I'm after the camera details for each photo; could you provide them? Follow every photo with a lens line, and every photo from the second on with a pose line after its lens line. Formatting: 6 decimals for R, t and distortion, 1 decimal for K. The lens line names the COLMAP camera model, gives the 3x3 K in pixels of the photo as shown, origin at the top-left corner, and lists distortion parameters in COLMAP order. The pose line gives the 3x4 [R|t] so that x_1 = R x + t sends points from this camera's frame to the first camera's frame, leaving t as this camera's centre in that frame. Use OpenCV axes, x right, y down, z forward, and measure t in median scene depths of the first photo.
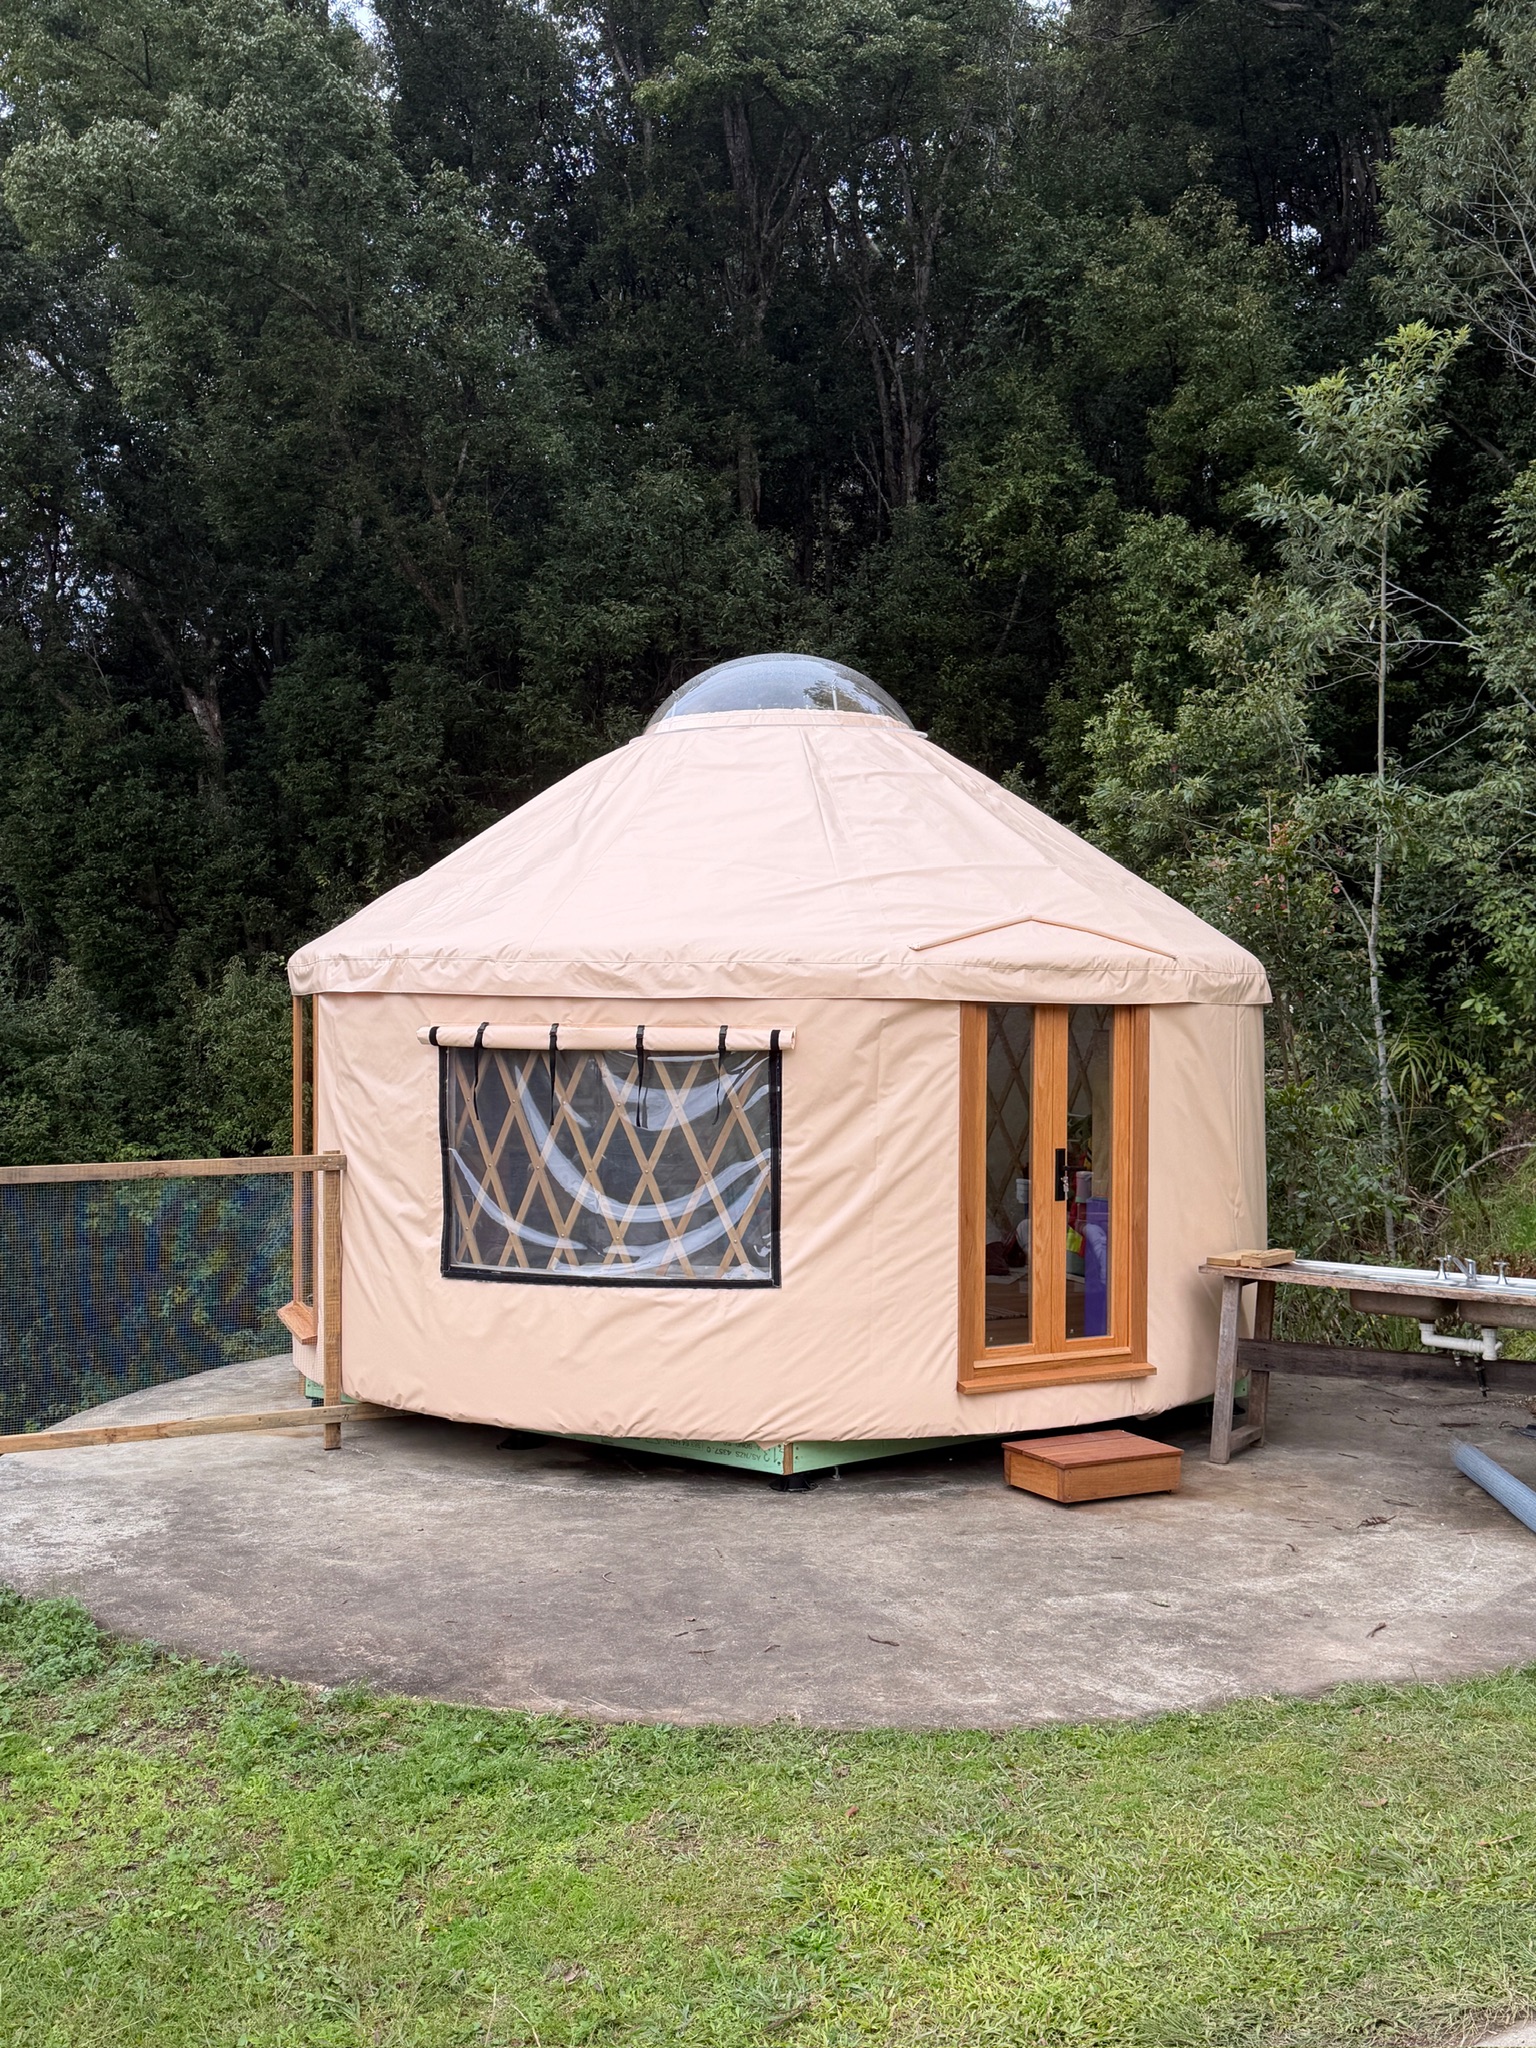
lens RADIAL K [[2081.4, 0, 772.0], [0, 2081.4, 1033.5], [0, 0, 1]] dist [0.070806, 0.000000]
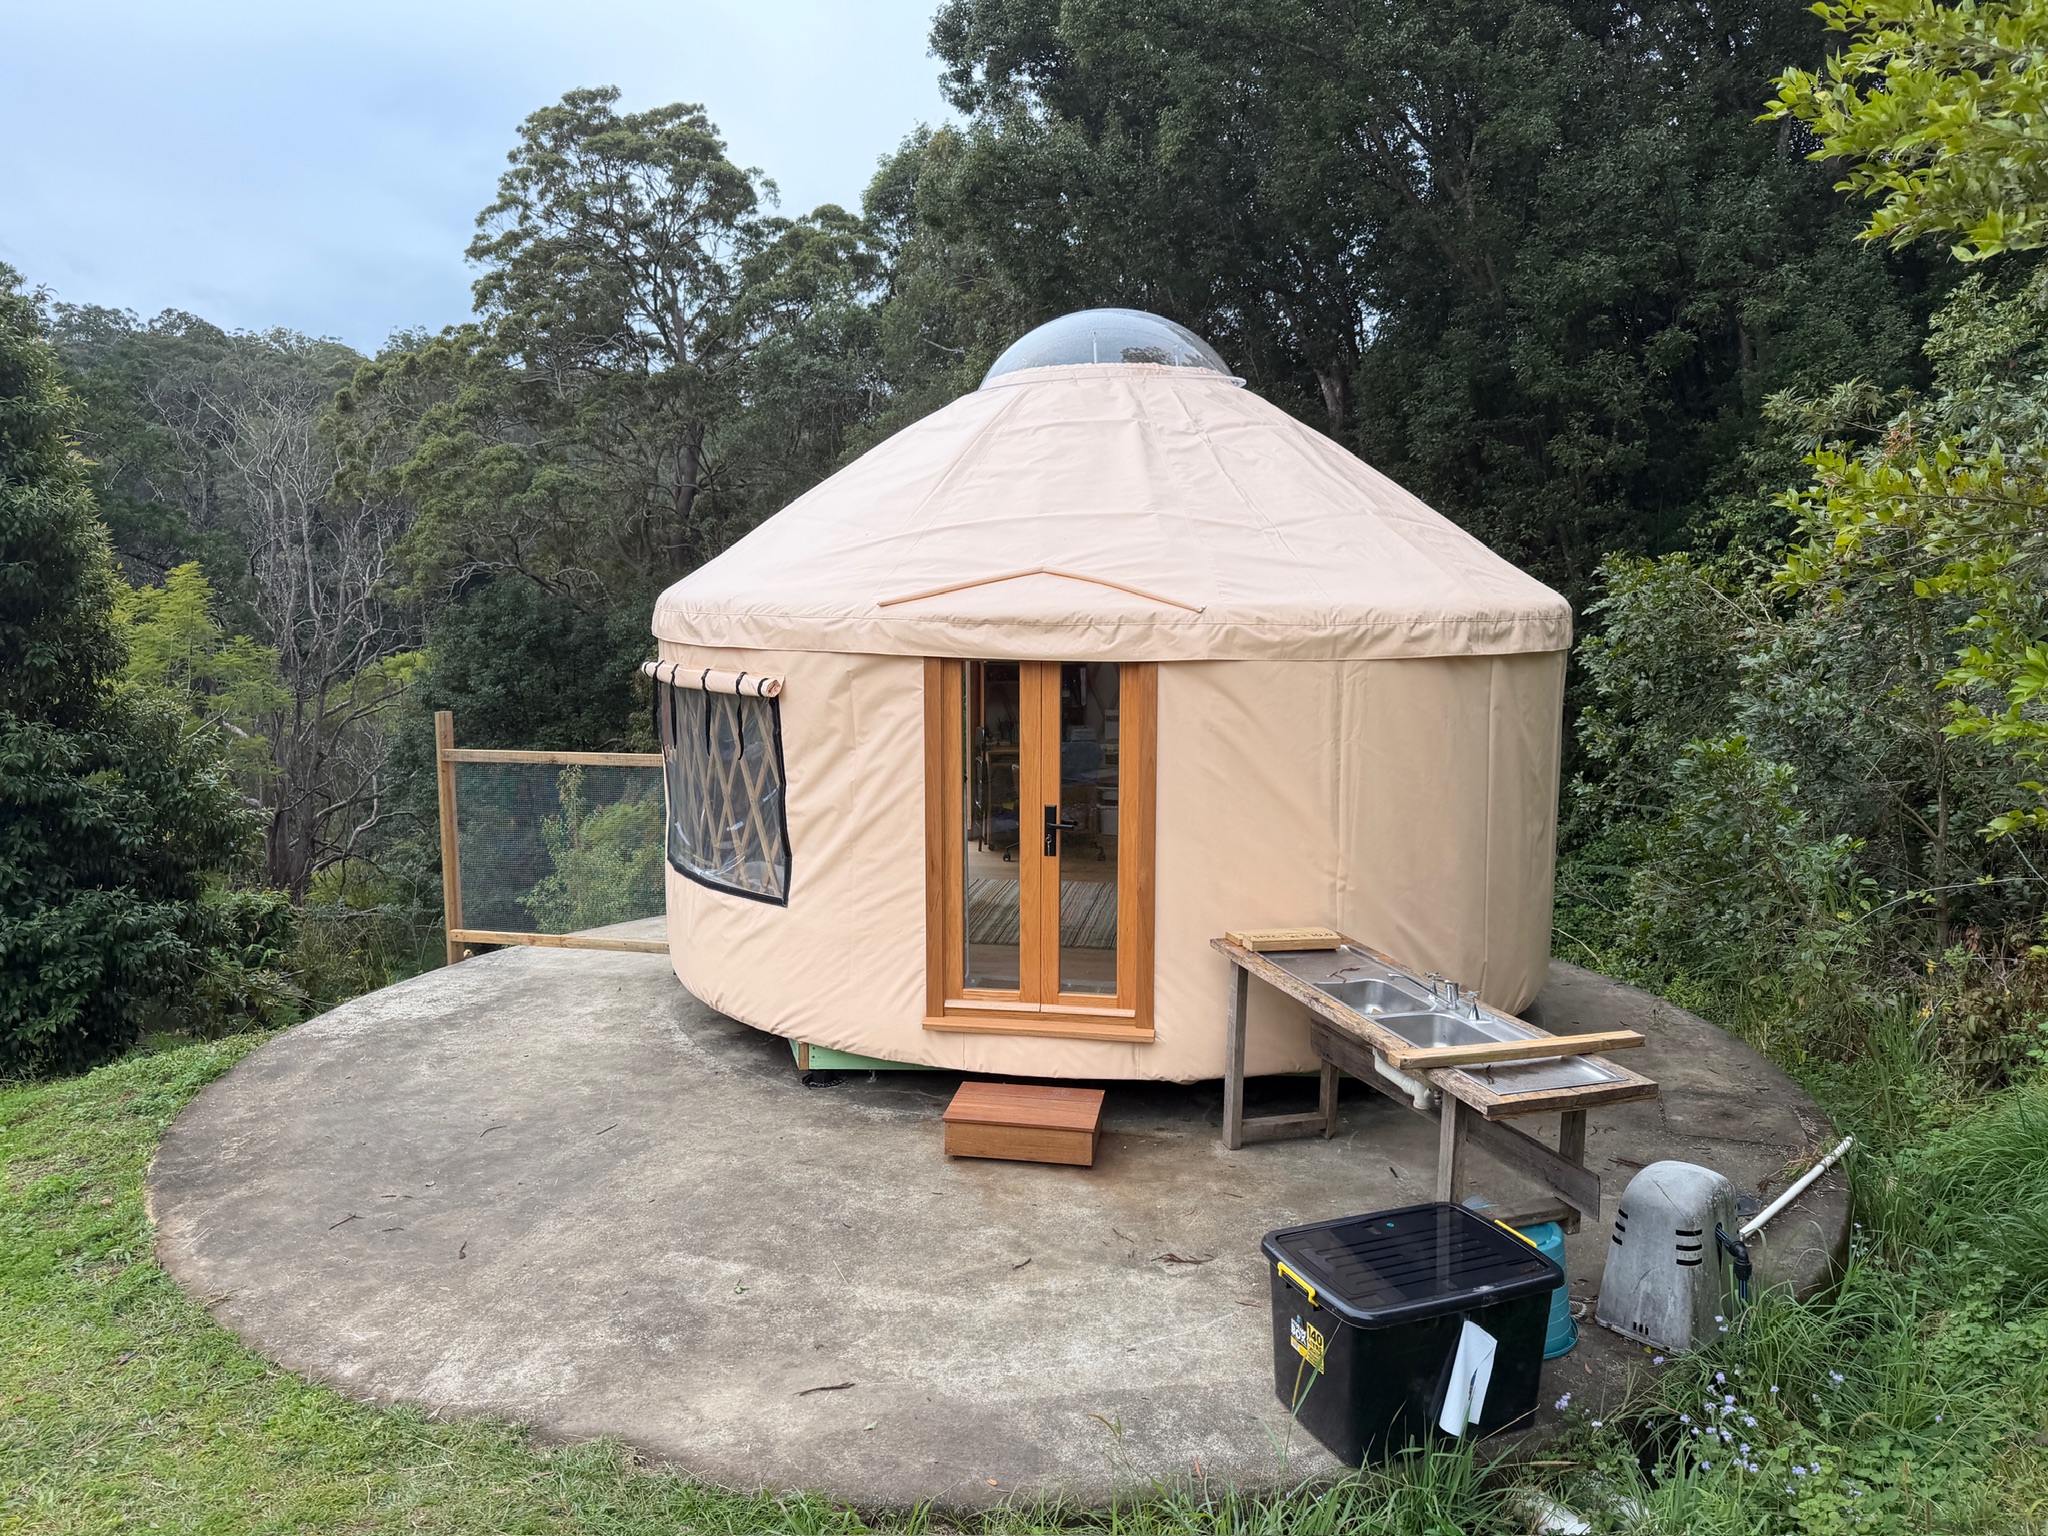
lens RADIAL K [[1448.7, 0, 1019.2], [0, 1448.7, 772.1], [0, 0, 1]] dist [0.034022, -0.037122]
pose [[0.770017, 0.079676, -0.633029, 0.552484], [-0.010219, 0.993585, 0.112627, -0.037277], [0.637941, -0.080256, 0.765892, 0.457335]]
